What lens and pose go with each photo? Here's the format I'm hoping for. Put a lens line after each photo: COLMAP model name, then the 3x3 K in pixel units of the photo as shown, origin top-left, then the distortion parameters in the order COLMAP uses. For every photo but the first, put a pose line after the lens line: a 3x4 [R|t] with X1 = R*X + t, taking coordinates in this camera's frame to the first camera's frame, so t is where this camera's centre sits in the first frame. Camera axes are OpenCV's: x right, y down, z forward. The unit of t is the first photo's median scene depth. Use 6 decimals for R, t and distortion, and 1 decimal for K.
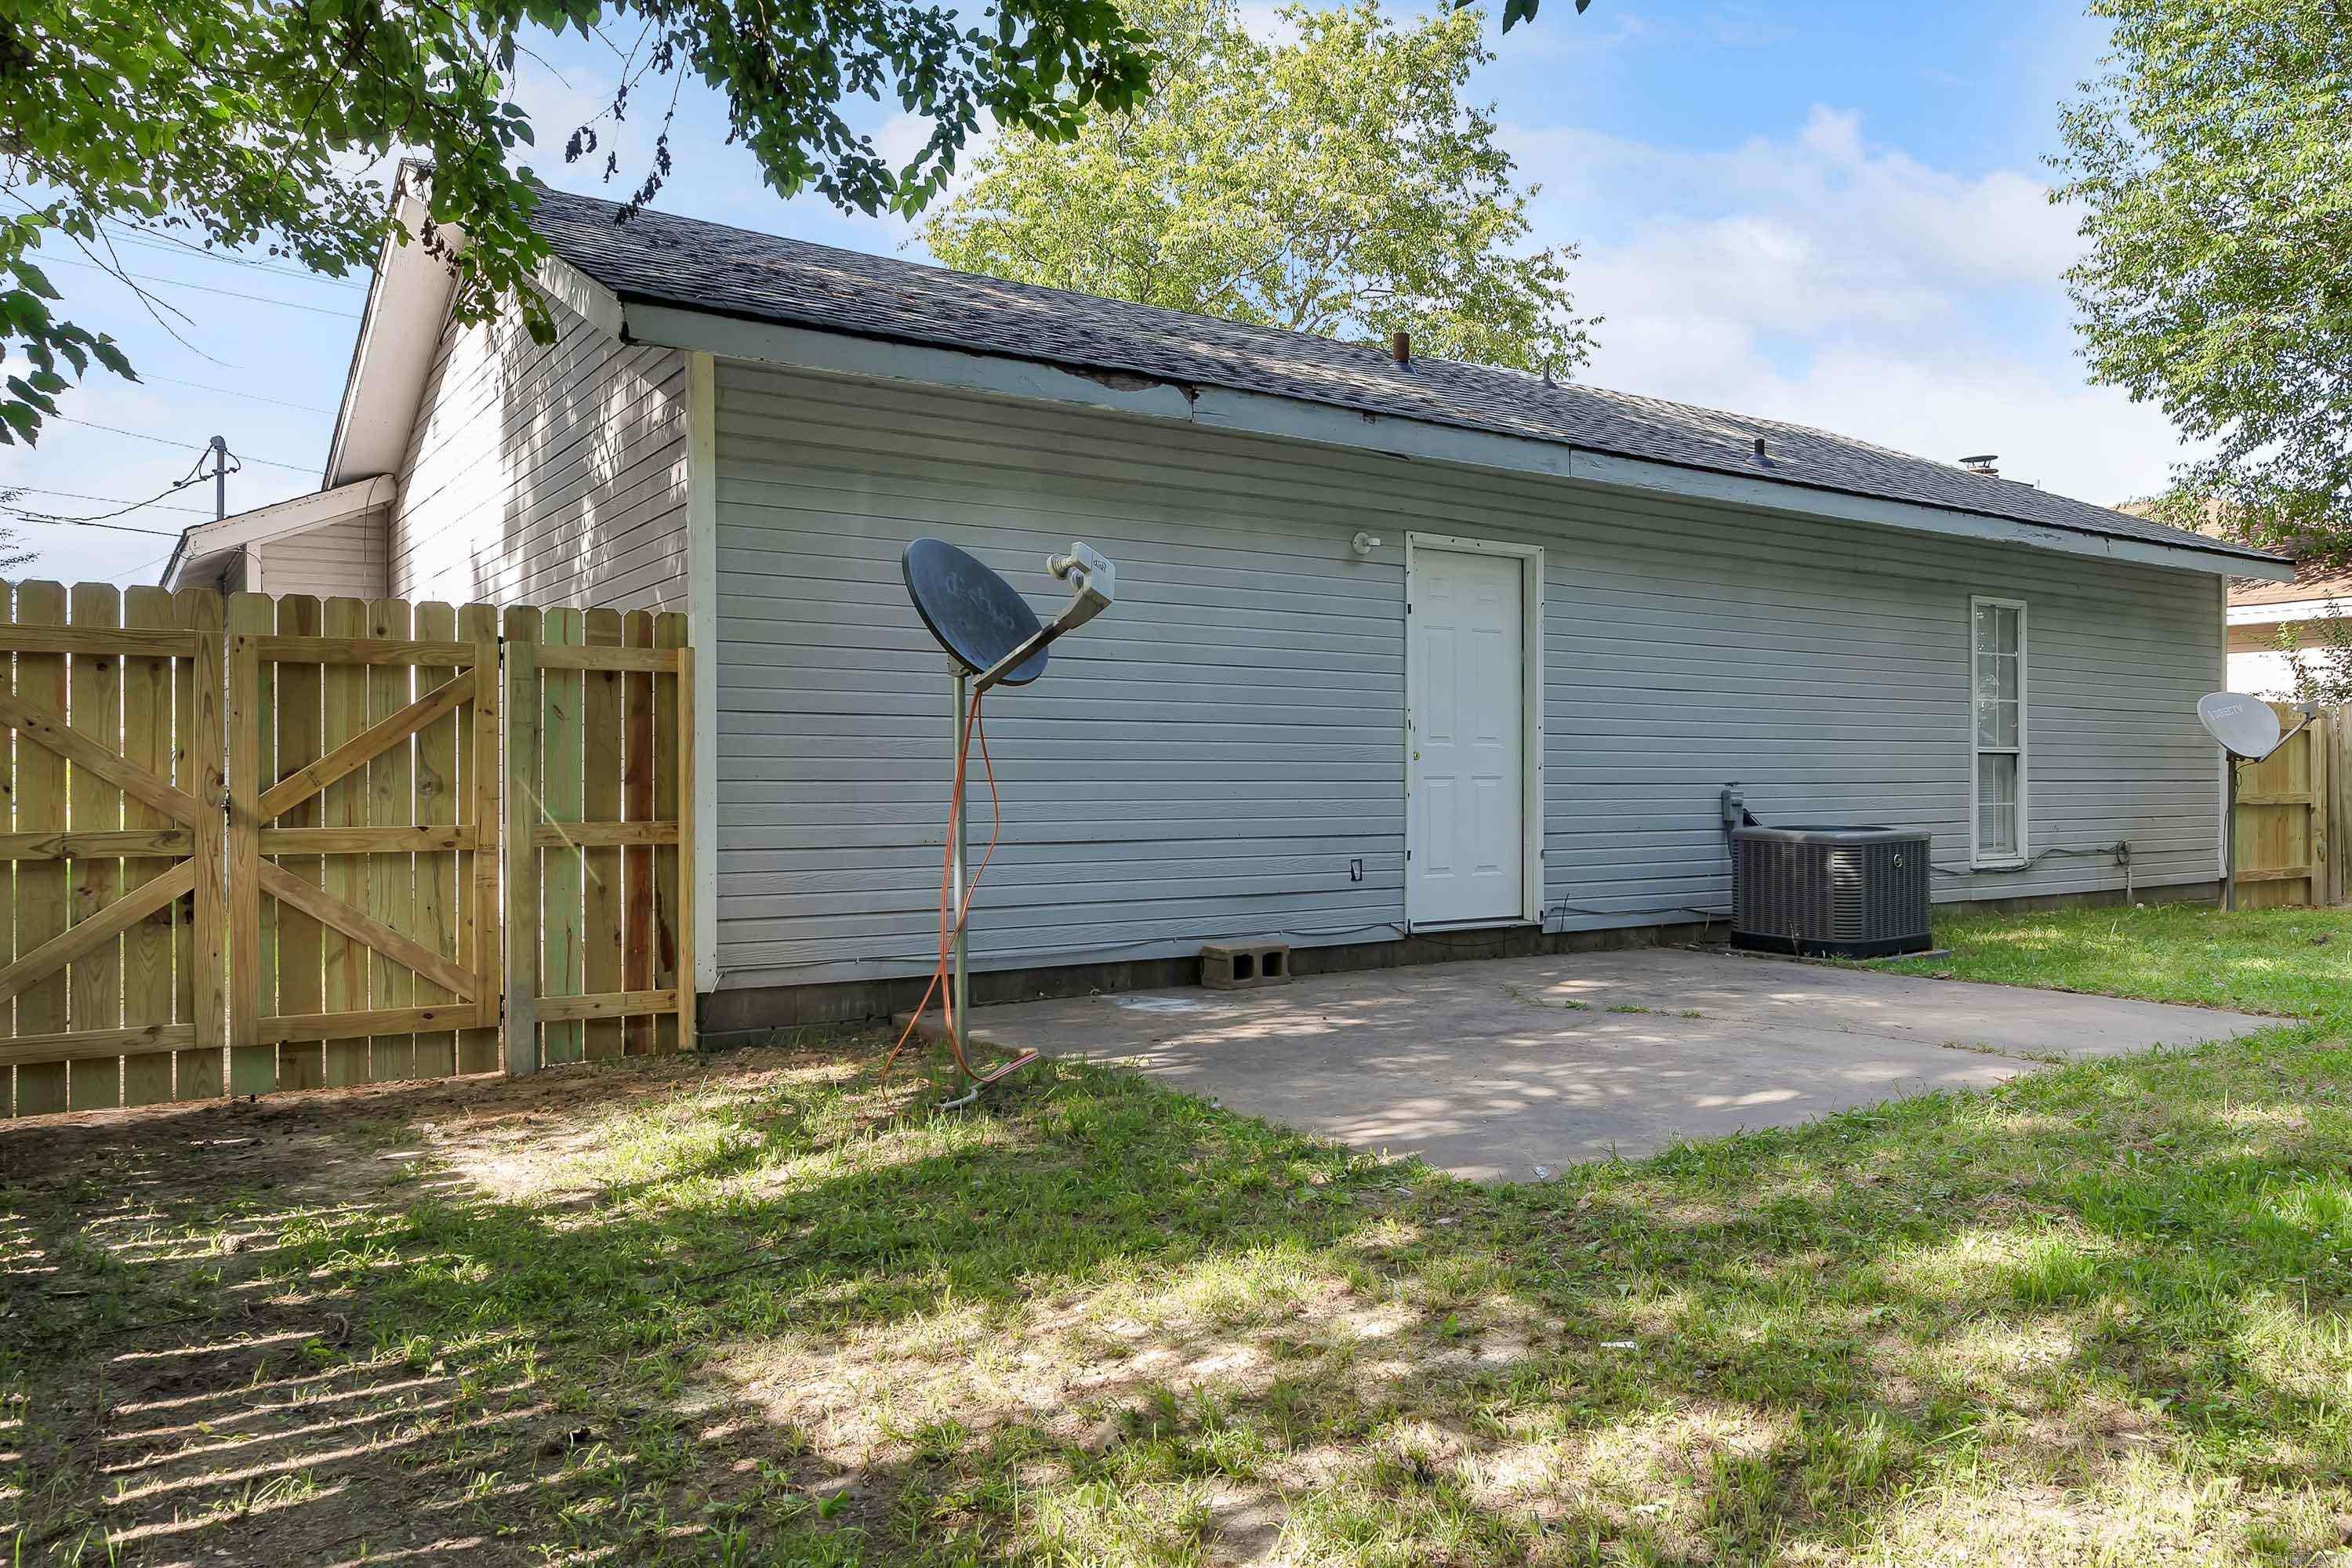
lens RADIAL K [[1650.7, 0, 1176.0], [0, 1650.7, 784.0], [0, 0, 1]] dist [0.001691, 0.001518]
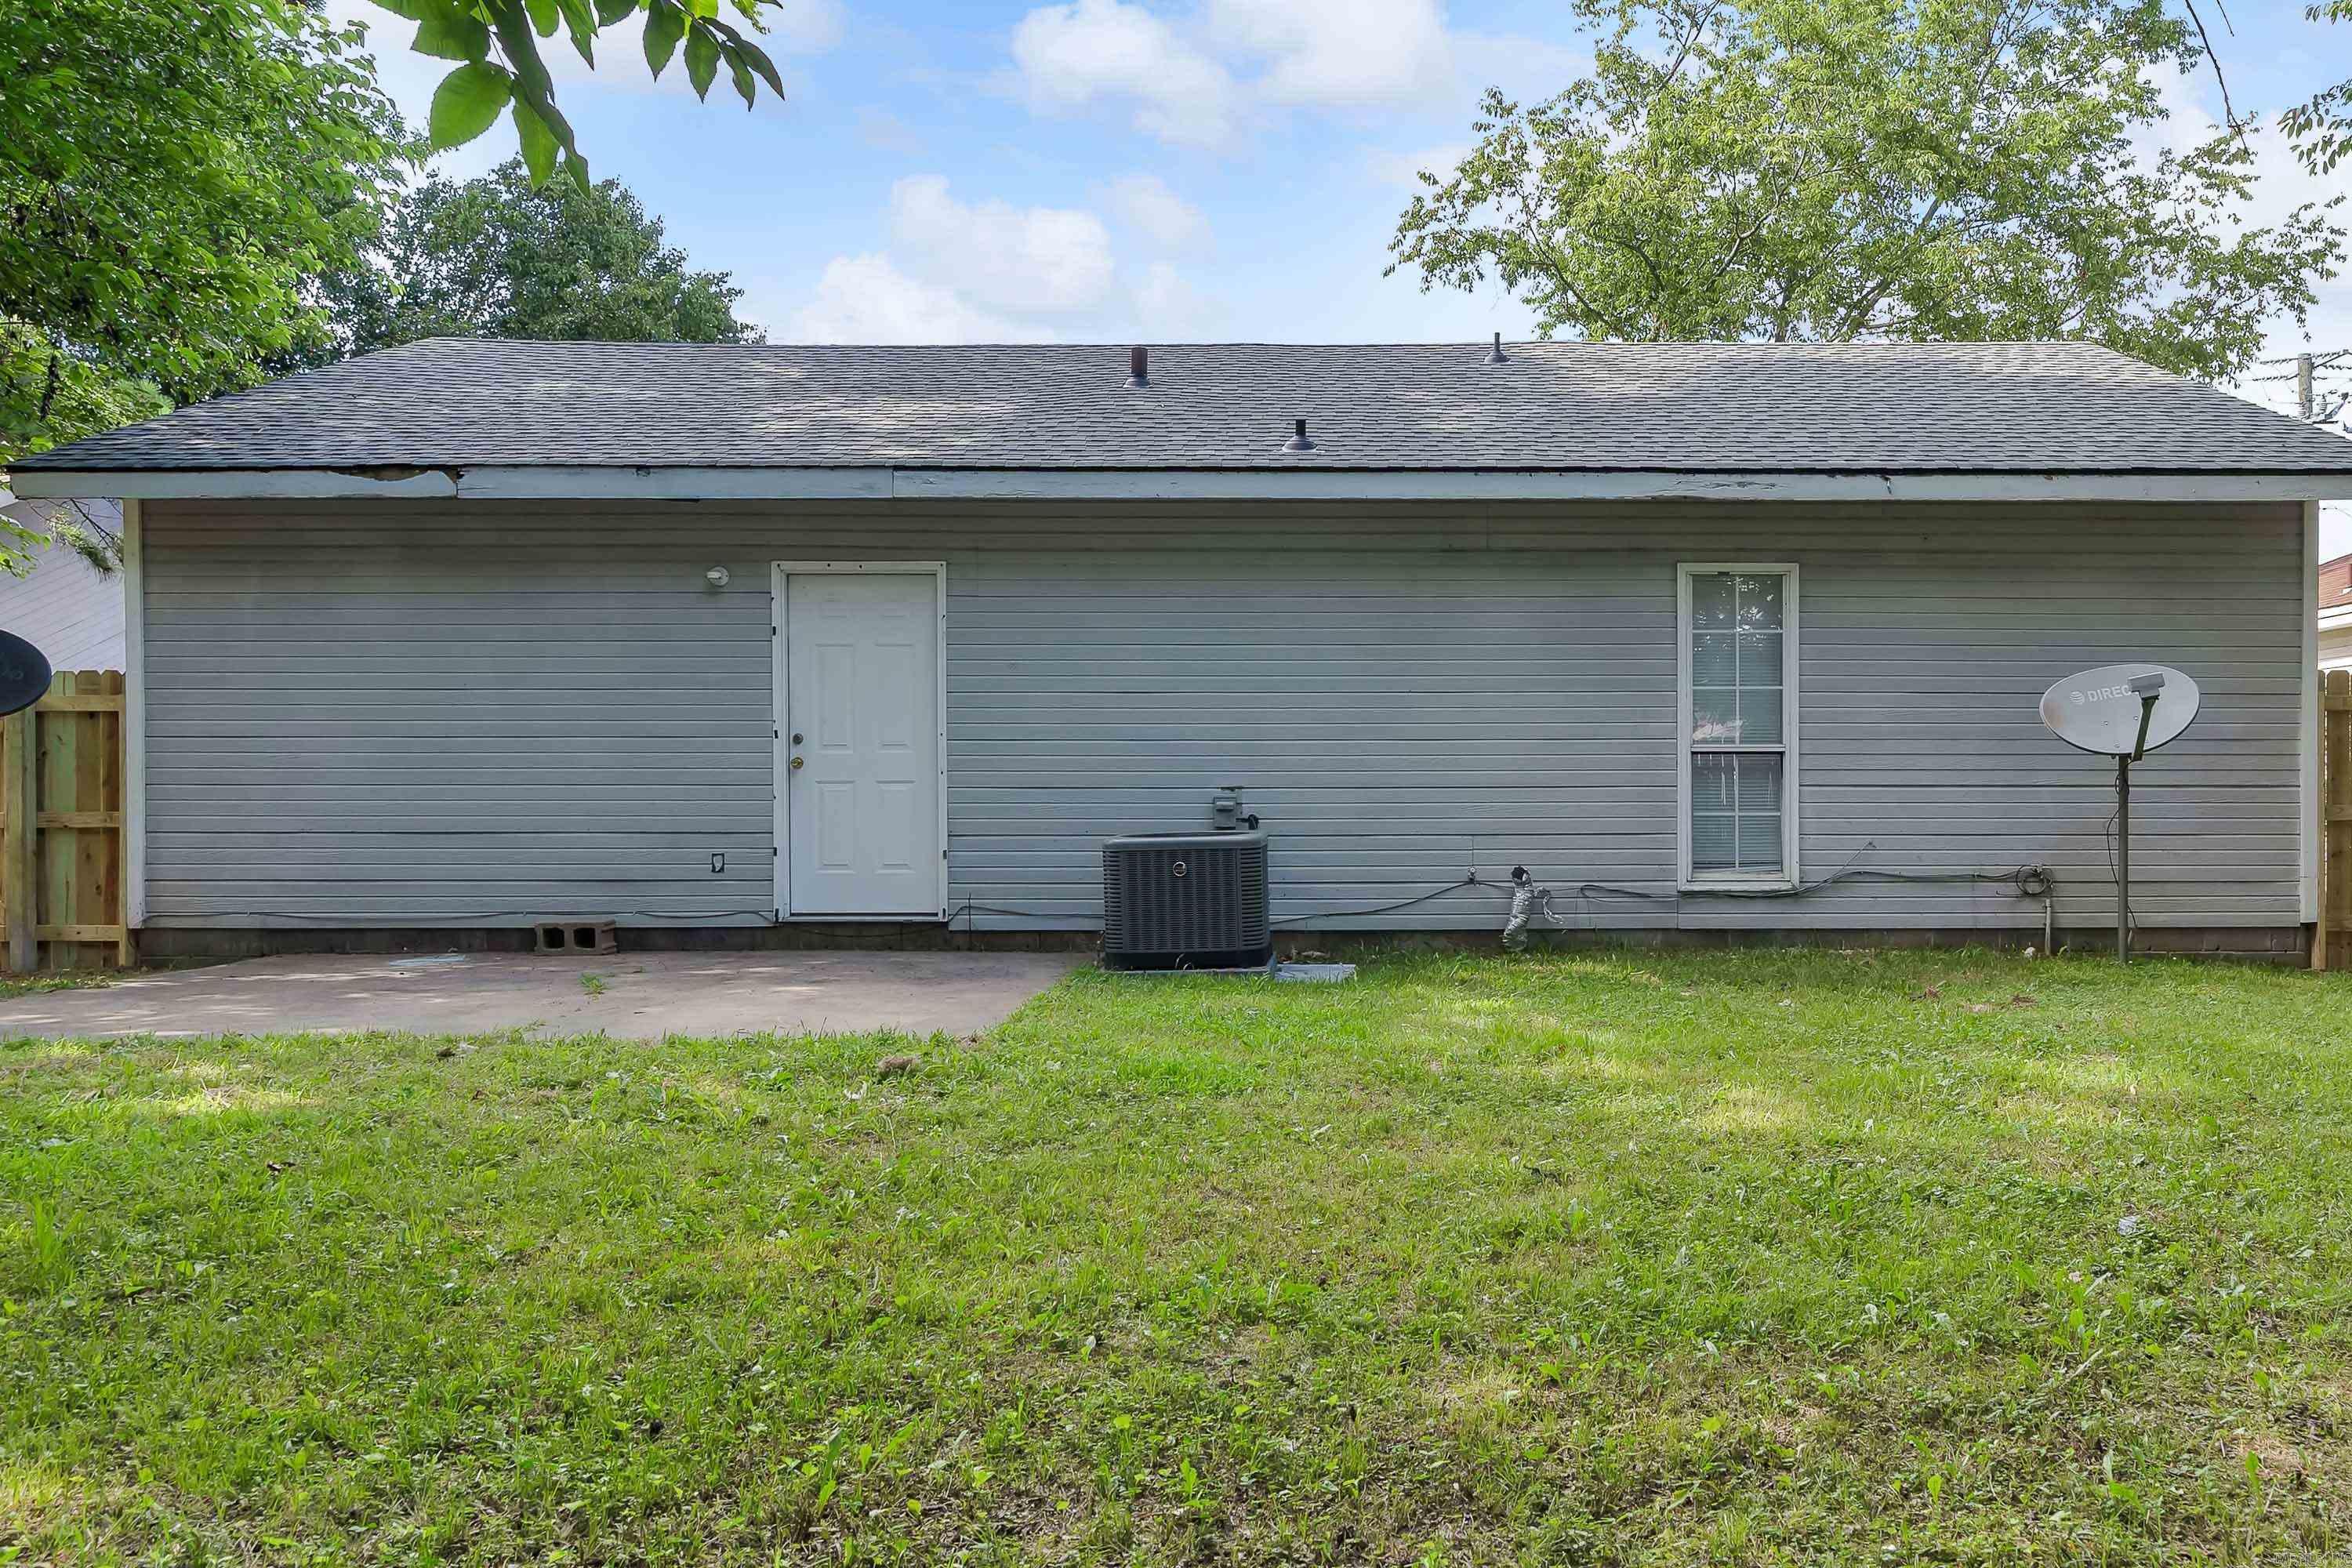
lens RADIAL K [[1650.7, 0, 1176.0], [0, 1650.7, 784.0], [0, 0, 1]] dist [0.001691, 0.001518]
pose [[0.831079, -0.003946, -0.556140, 0.985900], [-0.002037, 0.999947, -0.010139, 0.008386], [0.556150, 0.009559, 0.831027, 0.223673]]
